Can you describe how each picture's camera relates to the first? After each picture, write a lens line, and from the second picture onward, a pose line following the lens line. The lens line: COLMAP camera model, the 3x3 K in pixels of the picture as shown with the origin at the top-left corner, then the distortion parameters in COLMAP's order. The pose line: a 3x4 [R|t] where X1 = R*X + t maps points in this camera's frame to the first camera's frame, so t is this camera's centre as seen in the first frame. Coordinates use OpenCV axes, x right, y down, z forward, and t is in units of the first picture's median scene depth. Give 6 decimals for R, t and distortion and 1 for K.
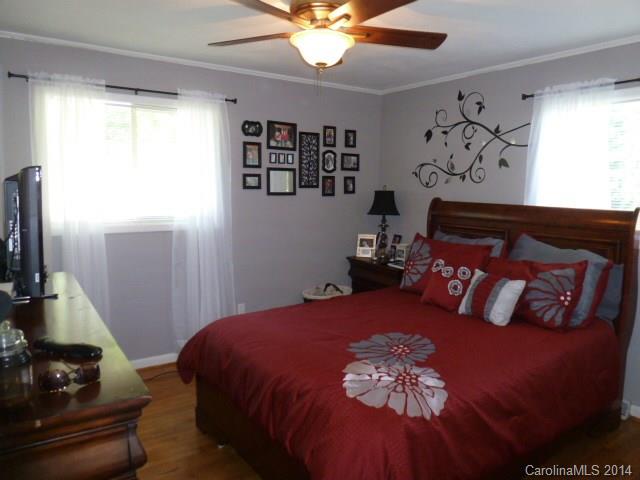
lens RADIAL K [[467.1, 0, 320.3], [0, 467.1, 237.6], [0, 0, 1]] dist [-0.031027, -0.004747]
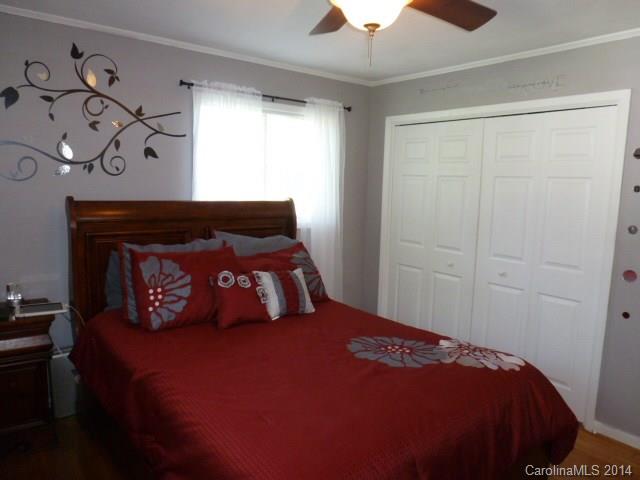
lens RADIAL K [[467.1, 0, 324.8], [0, 467.1, 241.4], [0, 0, 1]] dist [-0.031027, -0.004747]
pose [[-0.068235, -0.140696, 0.987699, -0.489014], [0.085274, 0.985561, 0.146283, -0.095950], [-0.994018, 0.094206, -0.055252, 0.732544]]
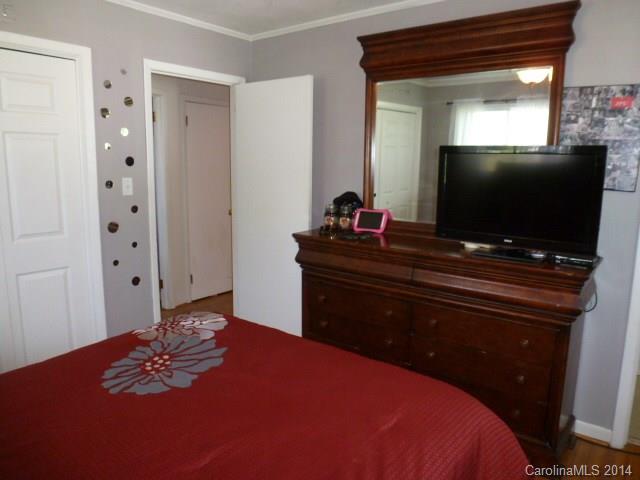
lens RADIAL K [[467.1, 0, 322.0], [0, 467.1, 240.5], [0, 0, 1]] dist [-0.031027, -0.004747]
pose [[-0.953138, 0.025019, -0.301501, 0.084888], [-0.061002, 0.960212, 0.272528, -0.112313], [0.296323, 0.278149, -0.913688, 1.063140]]
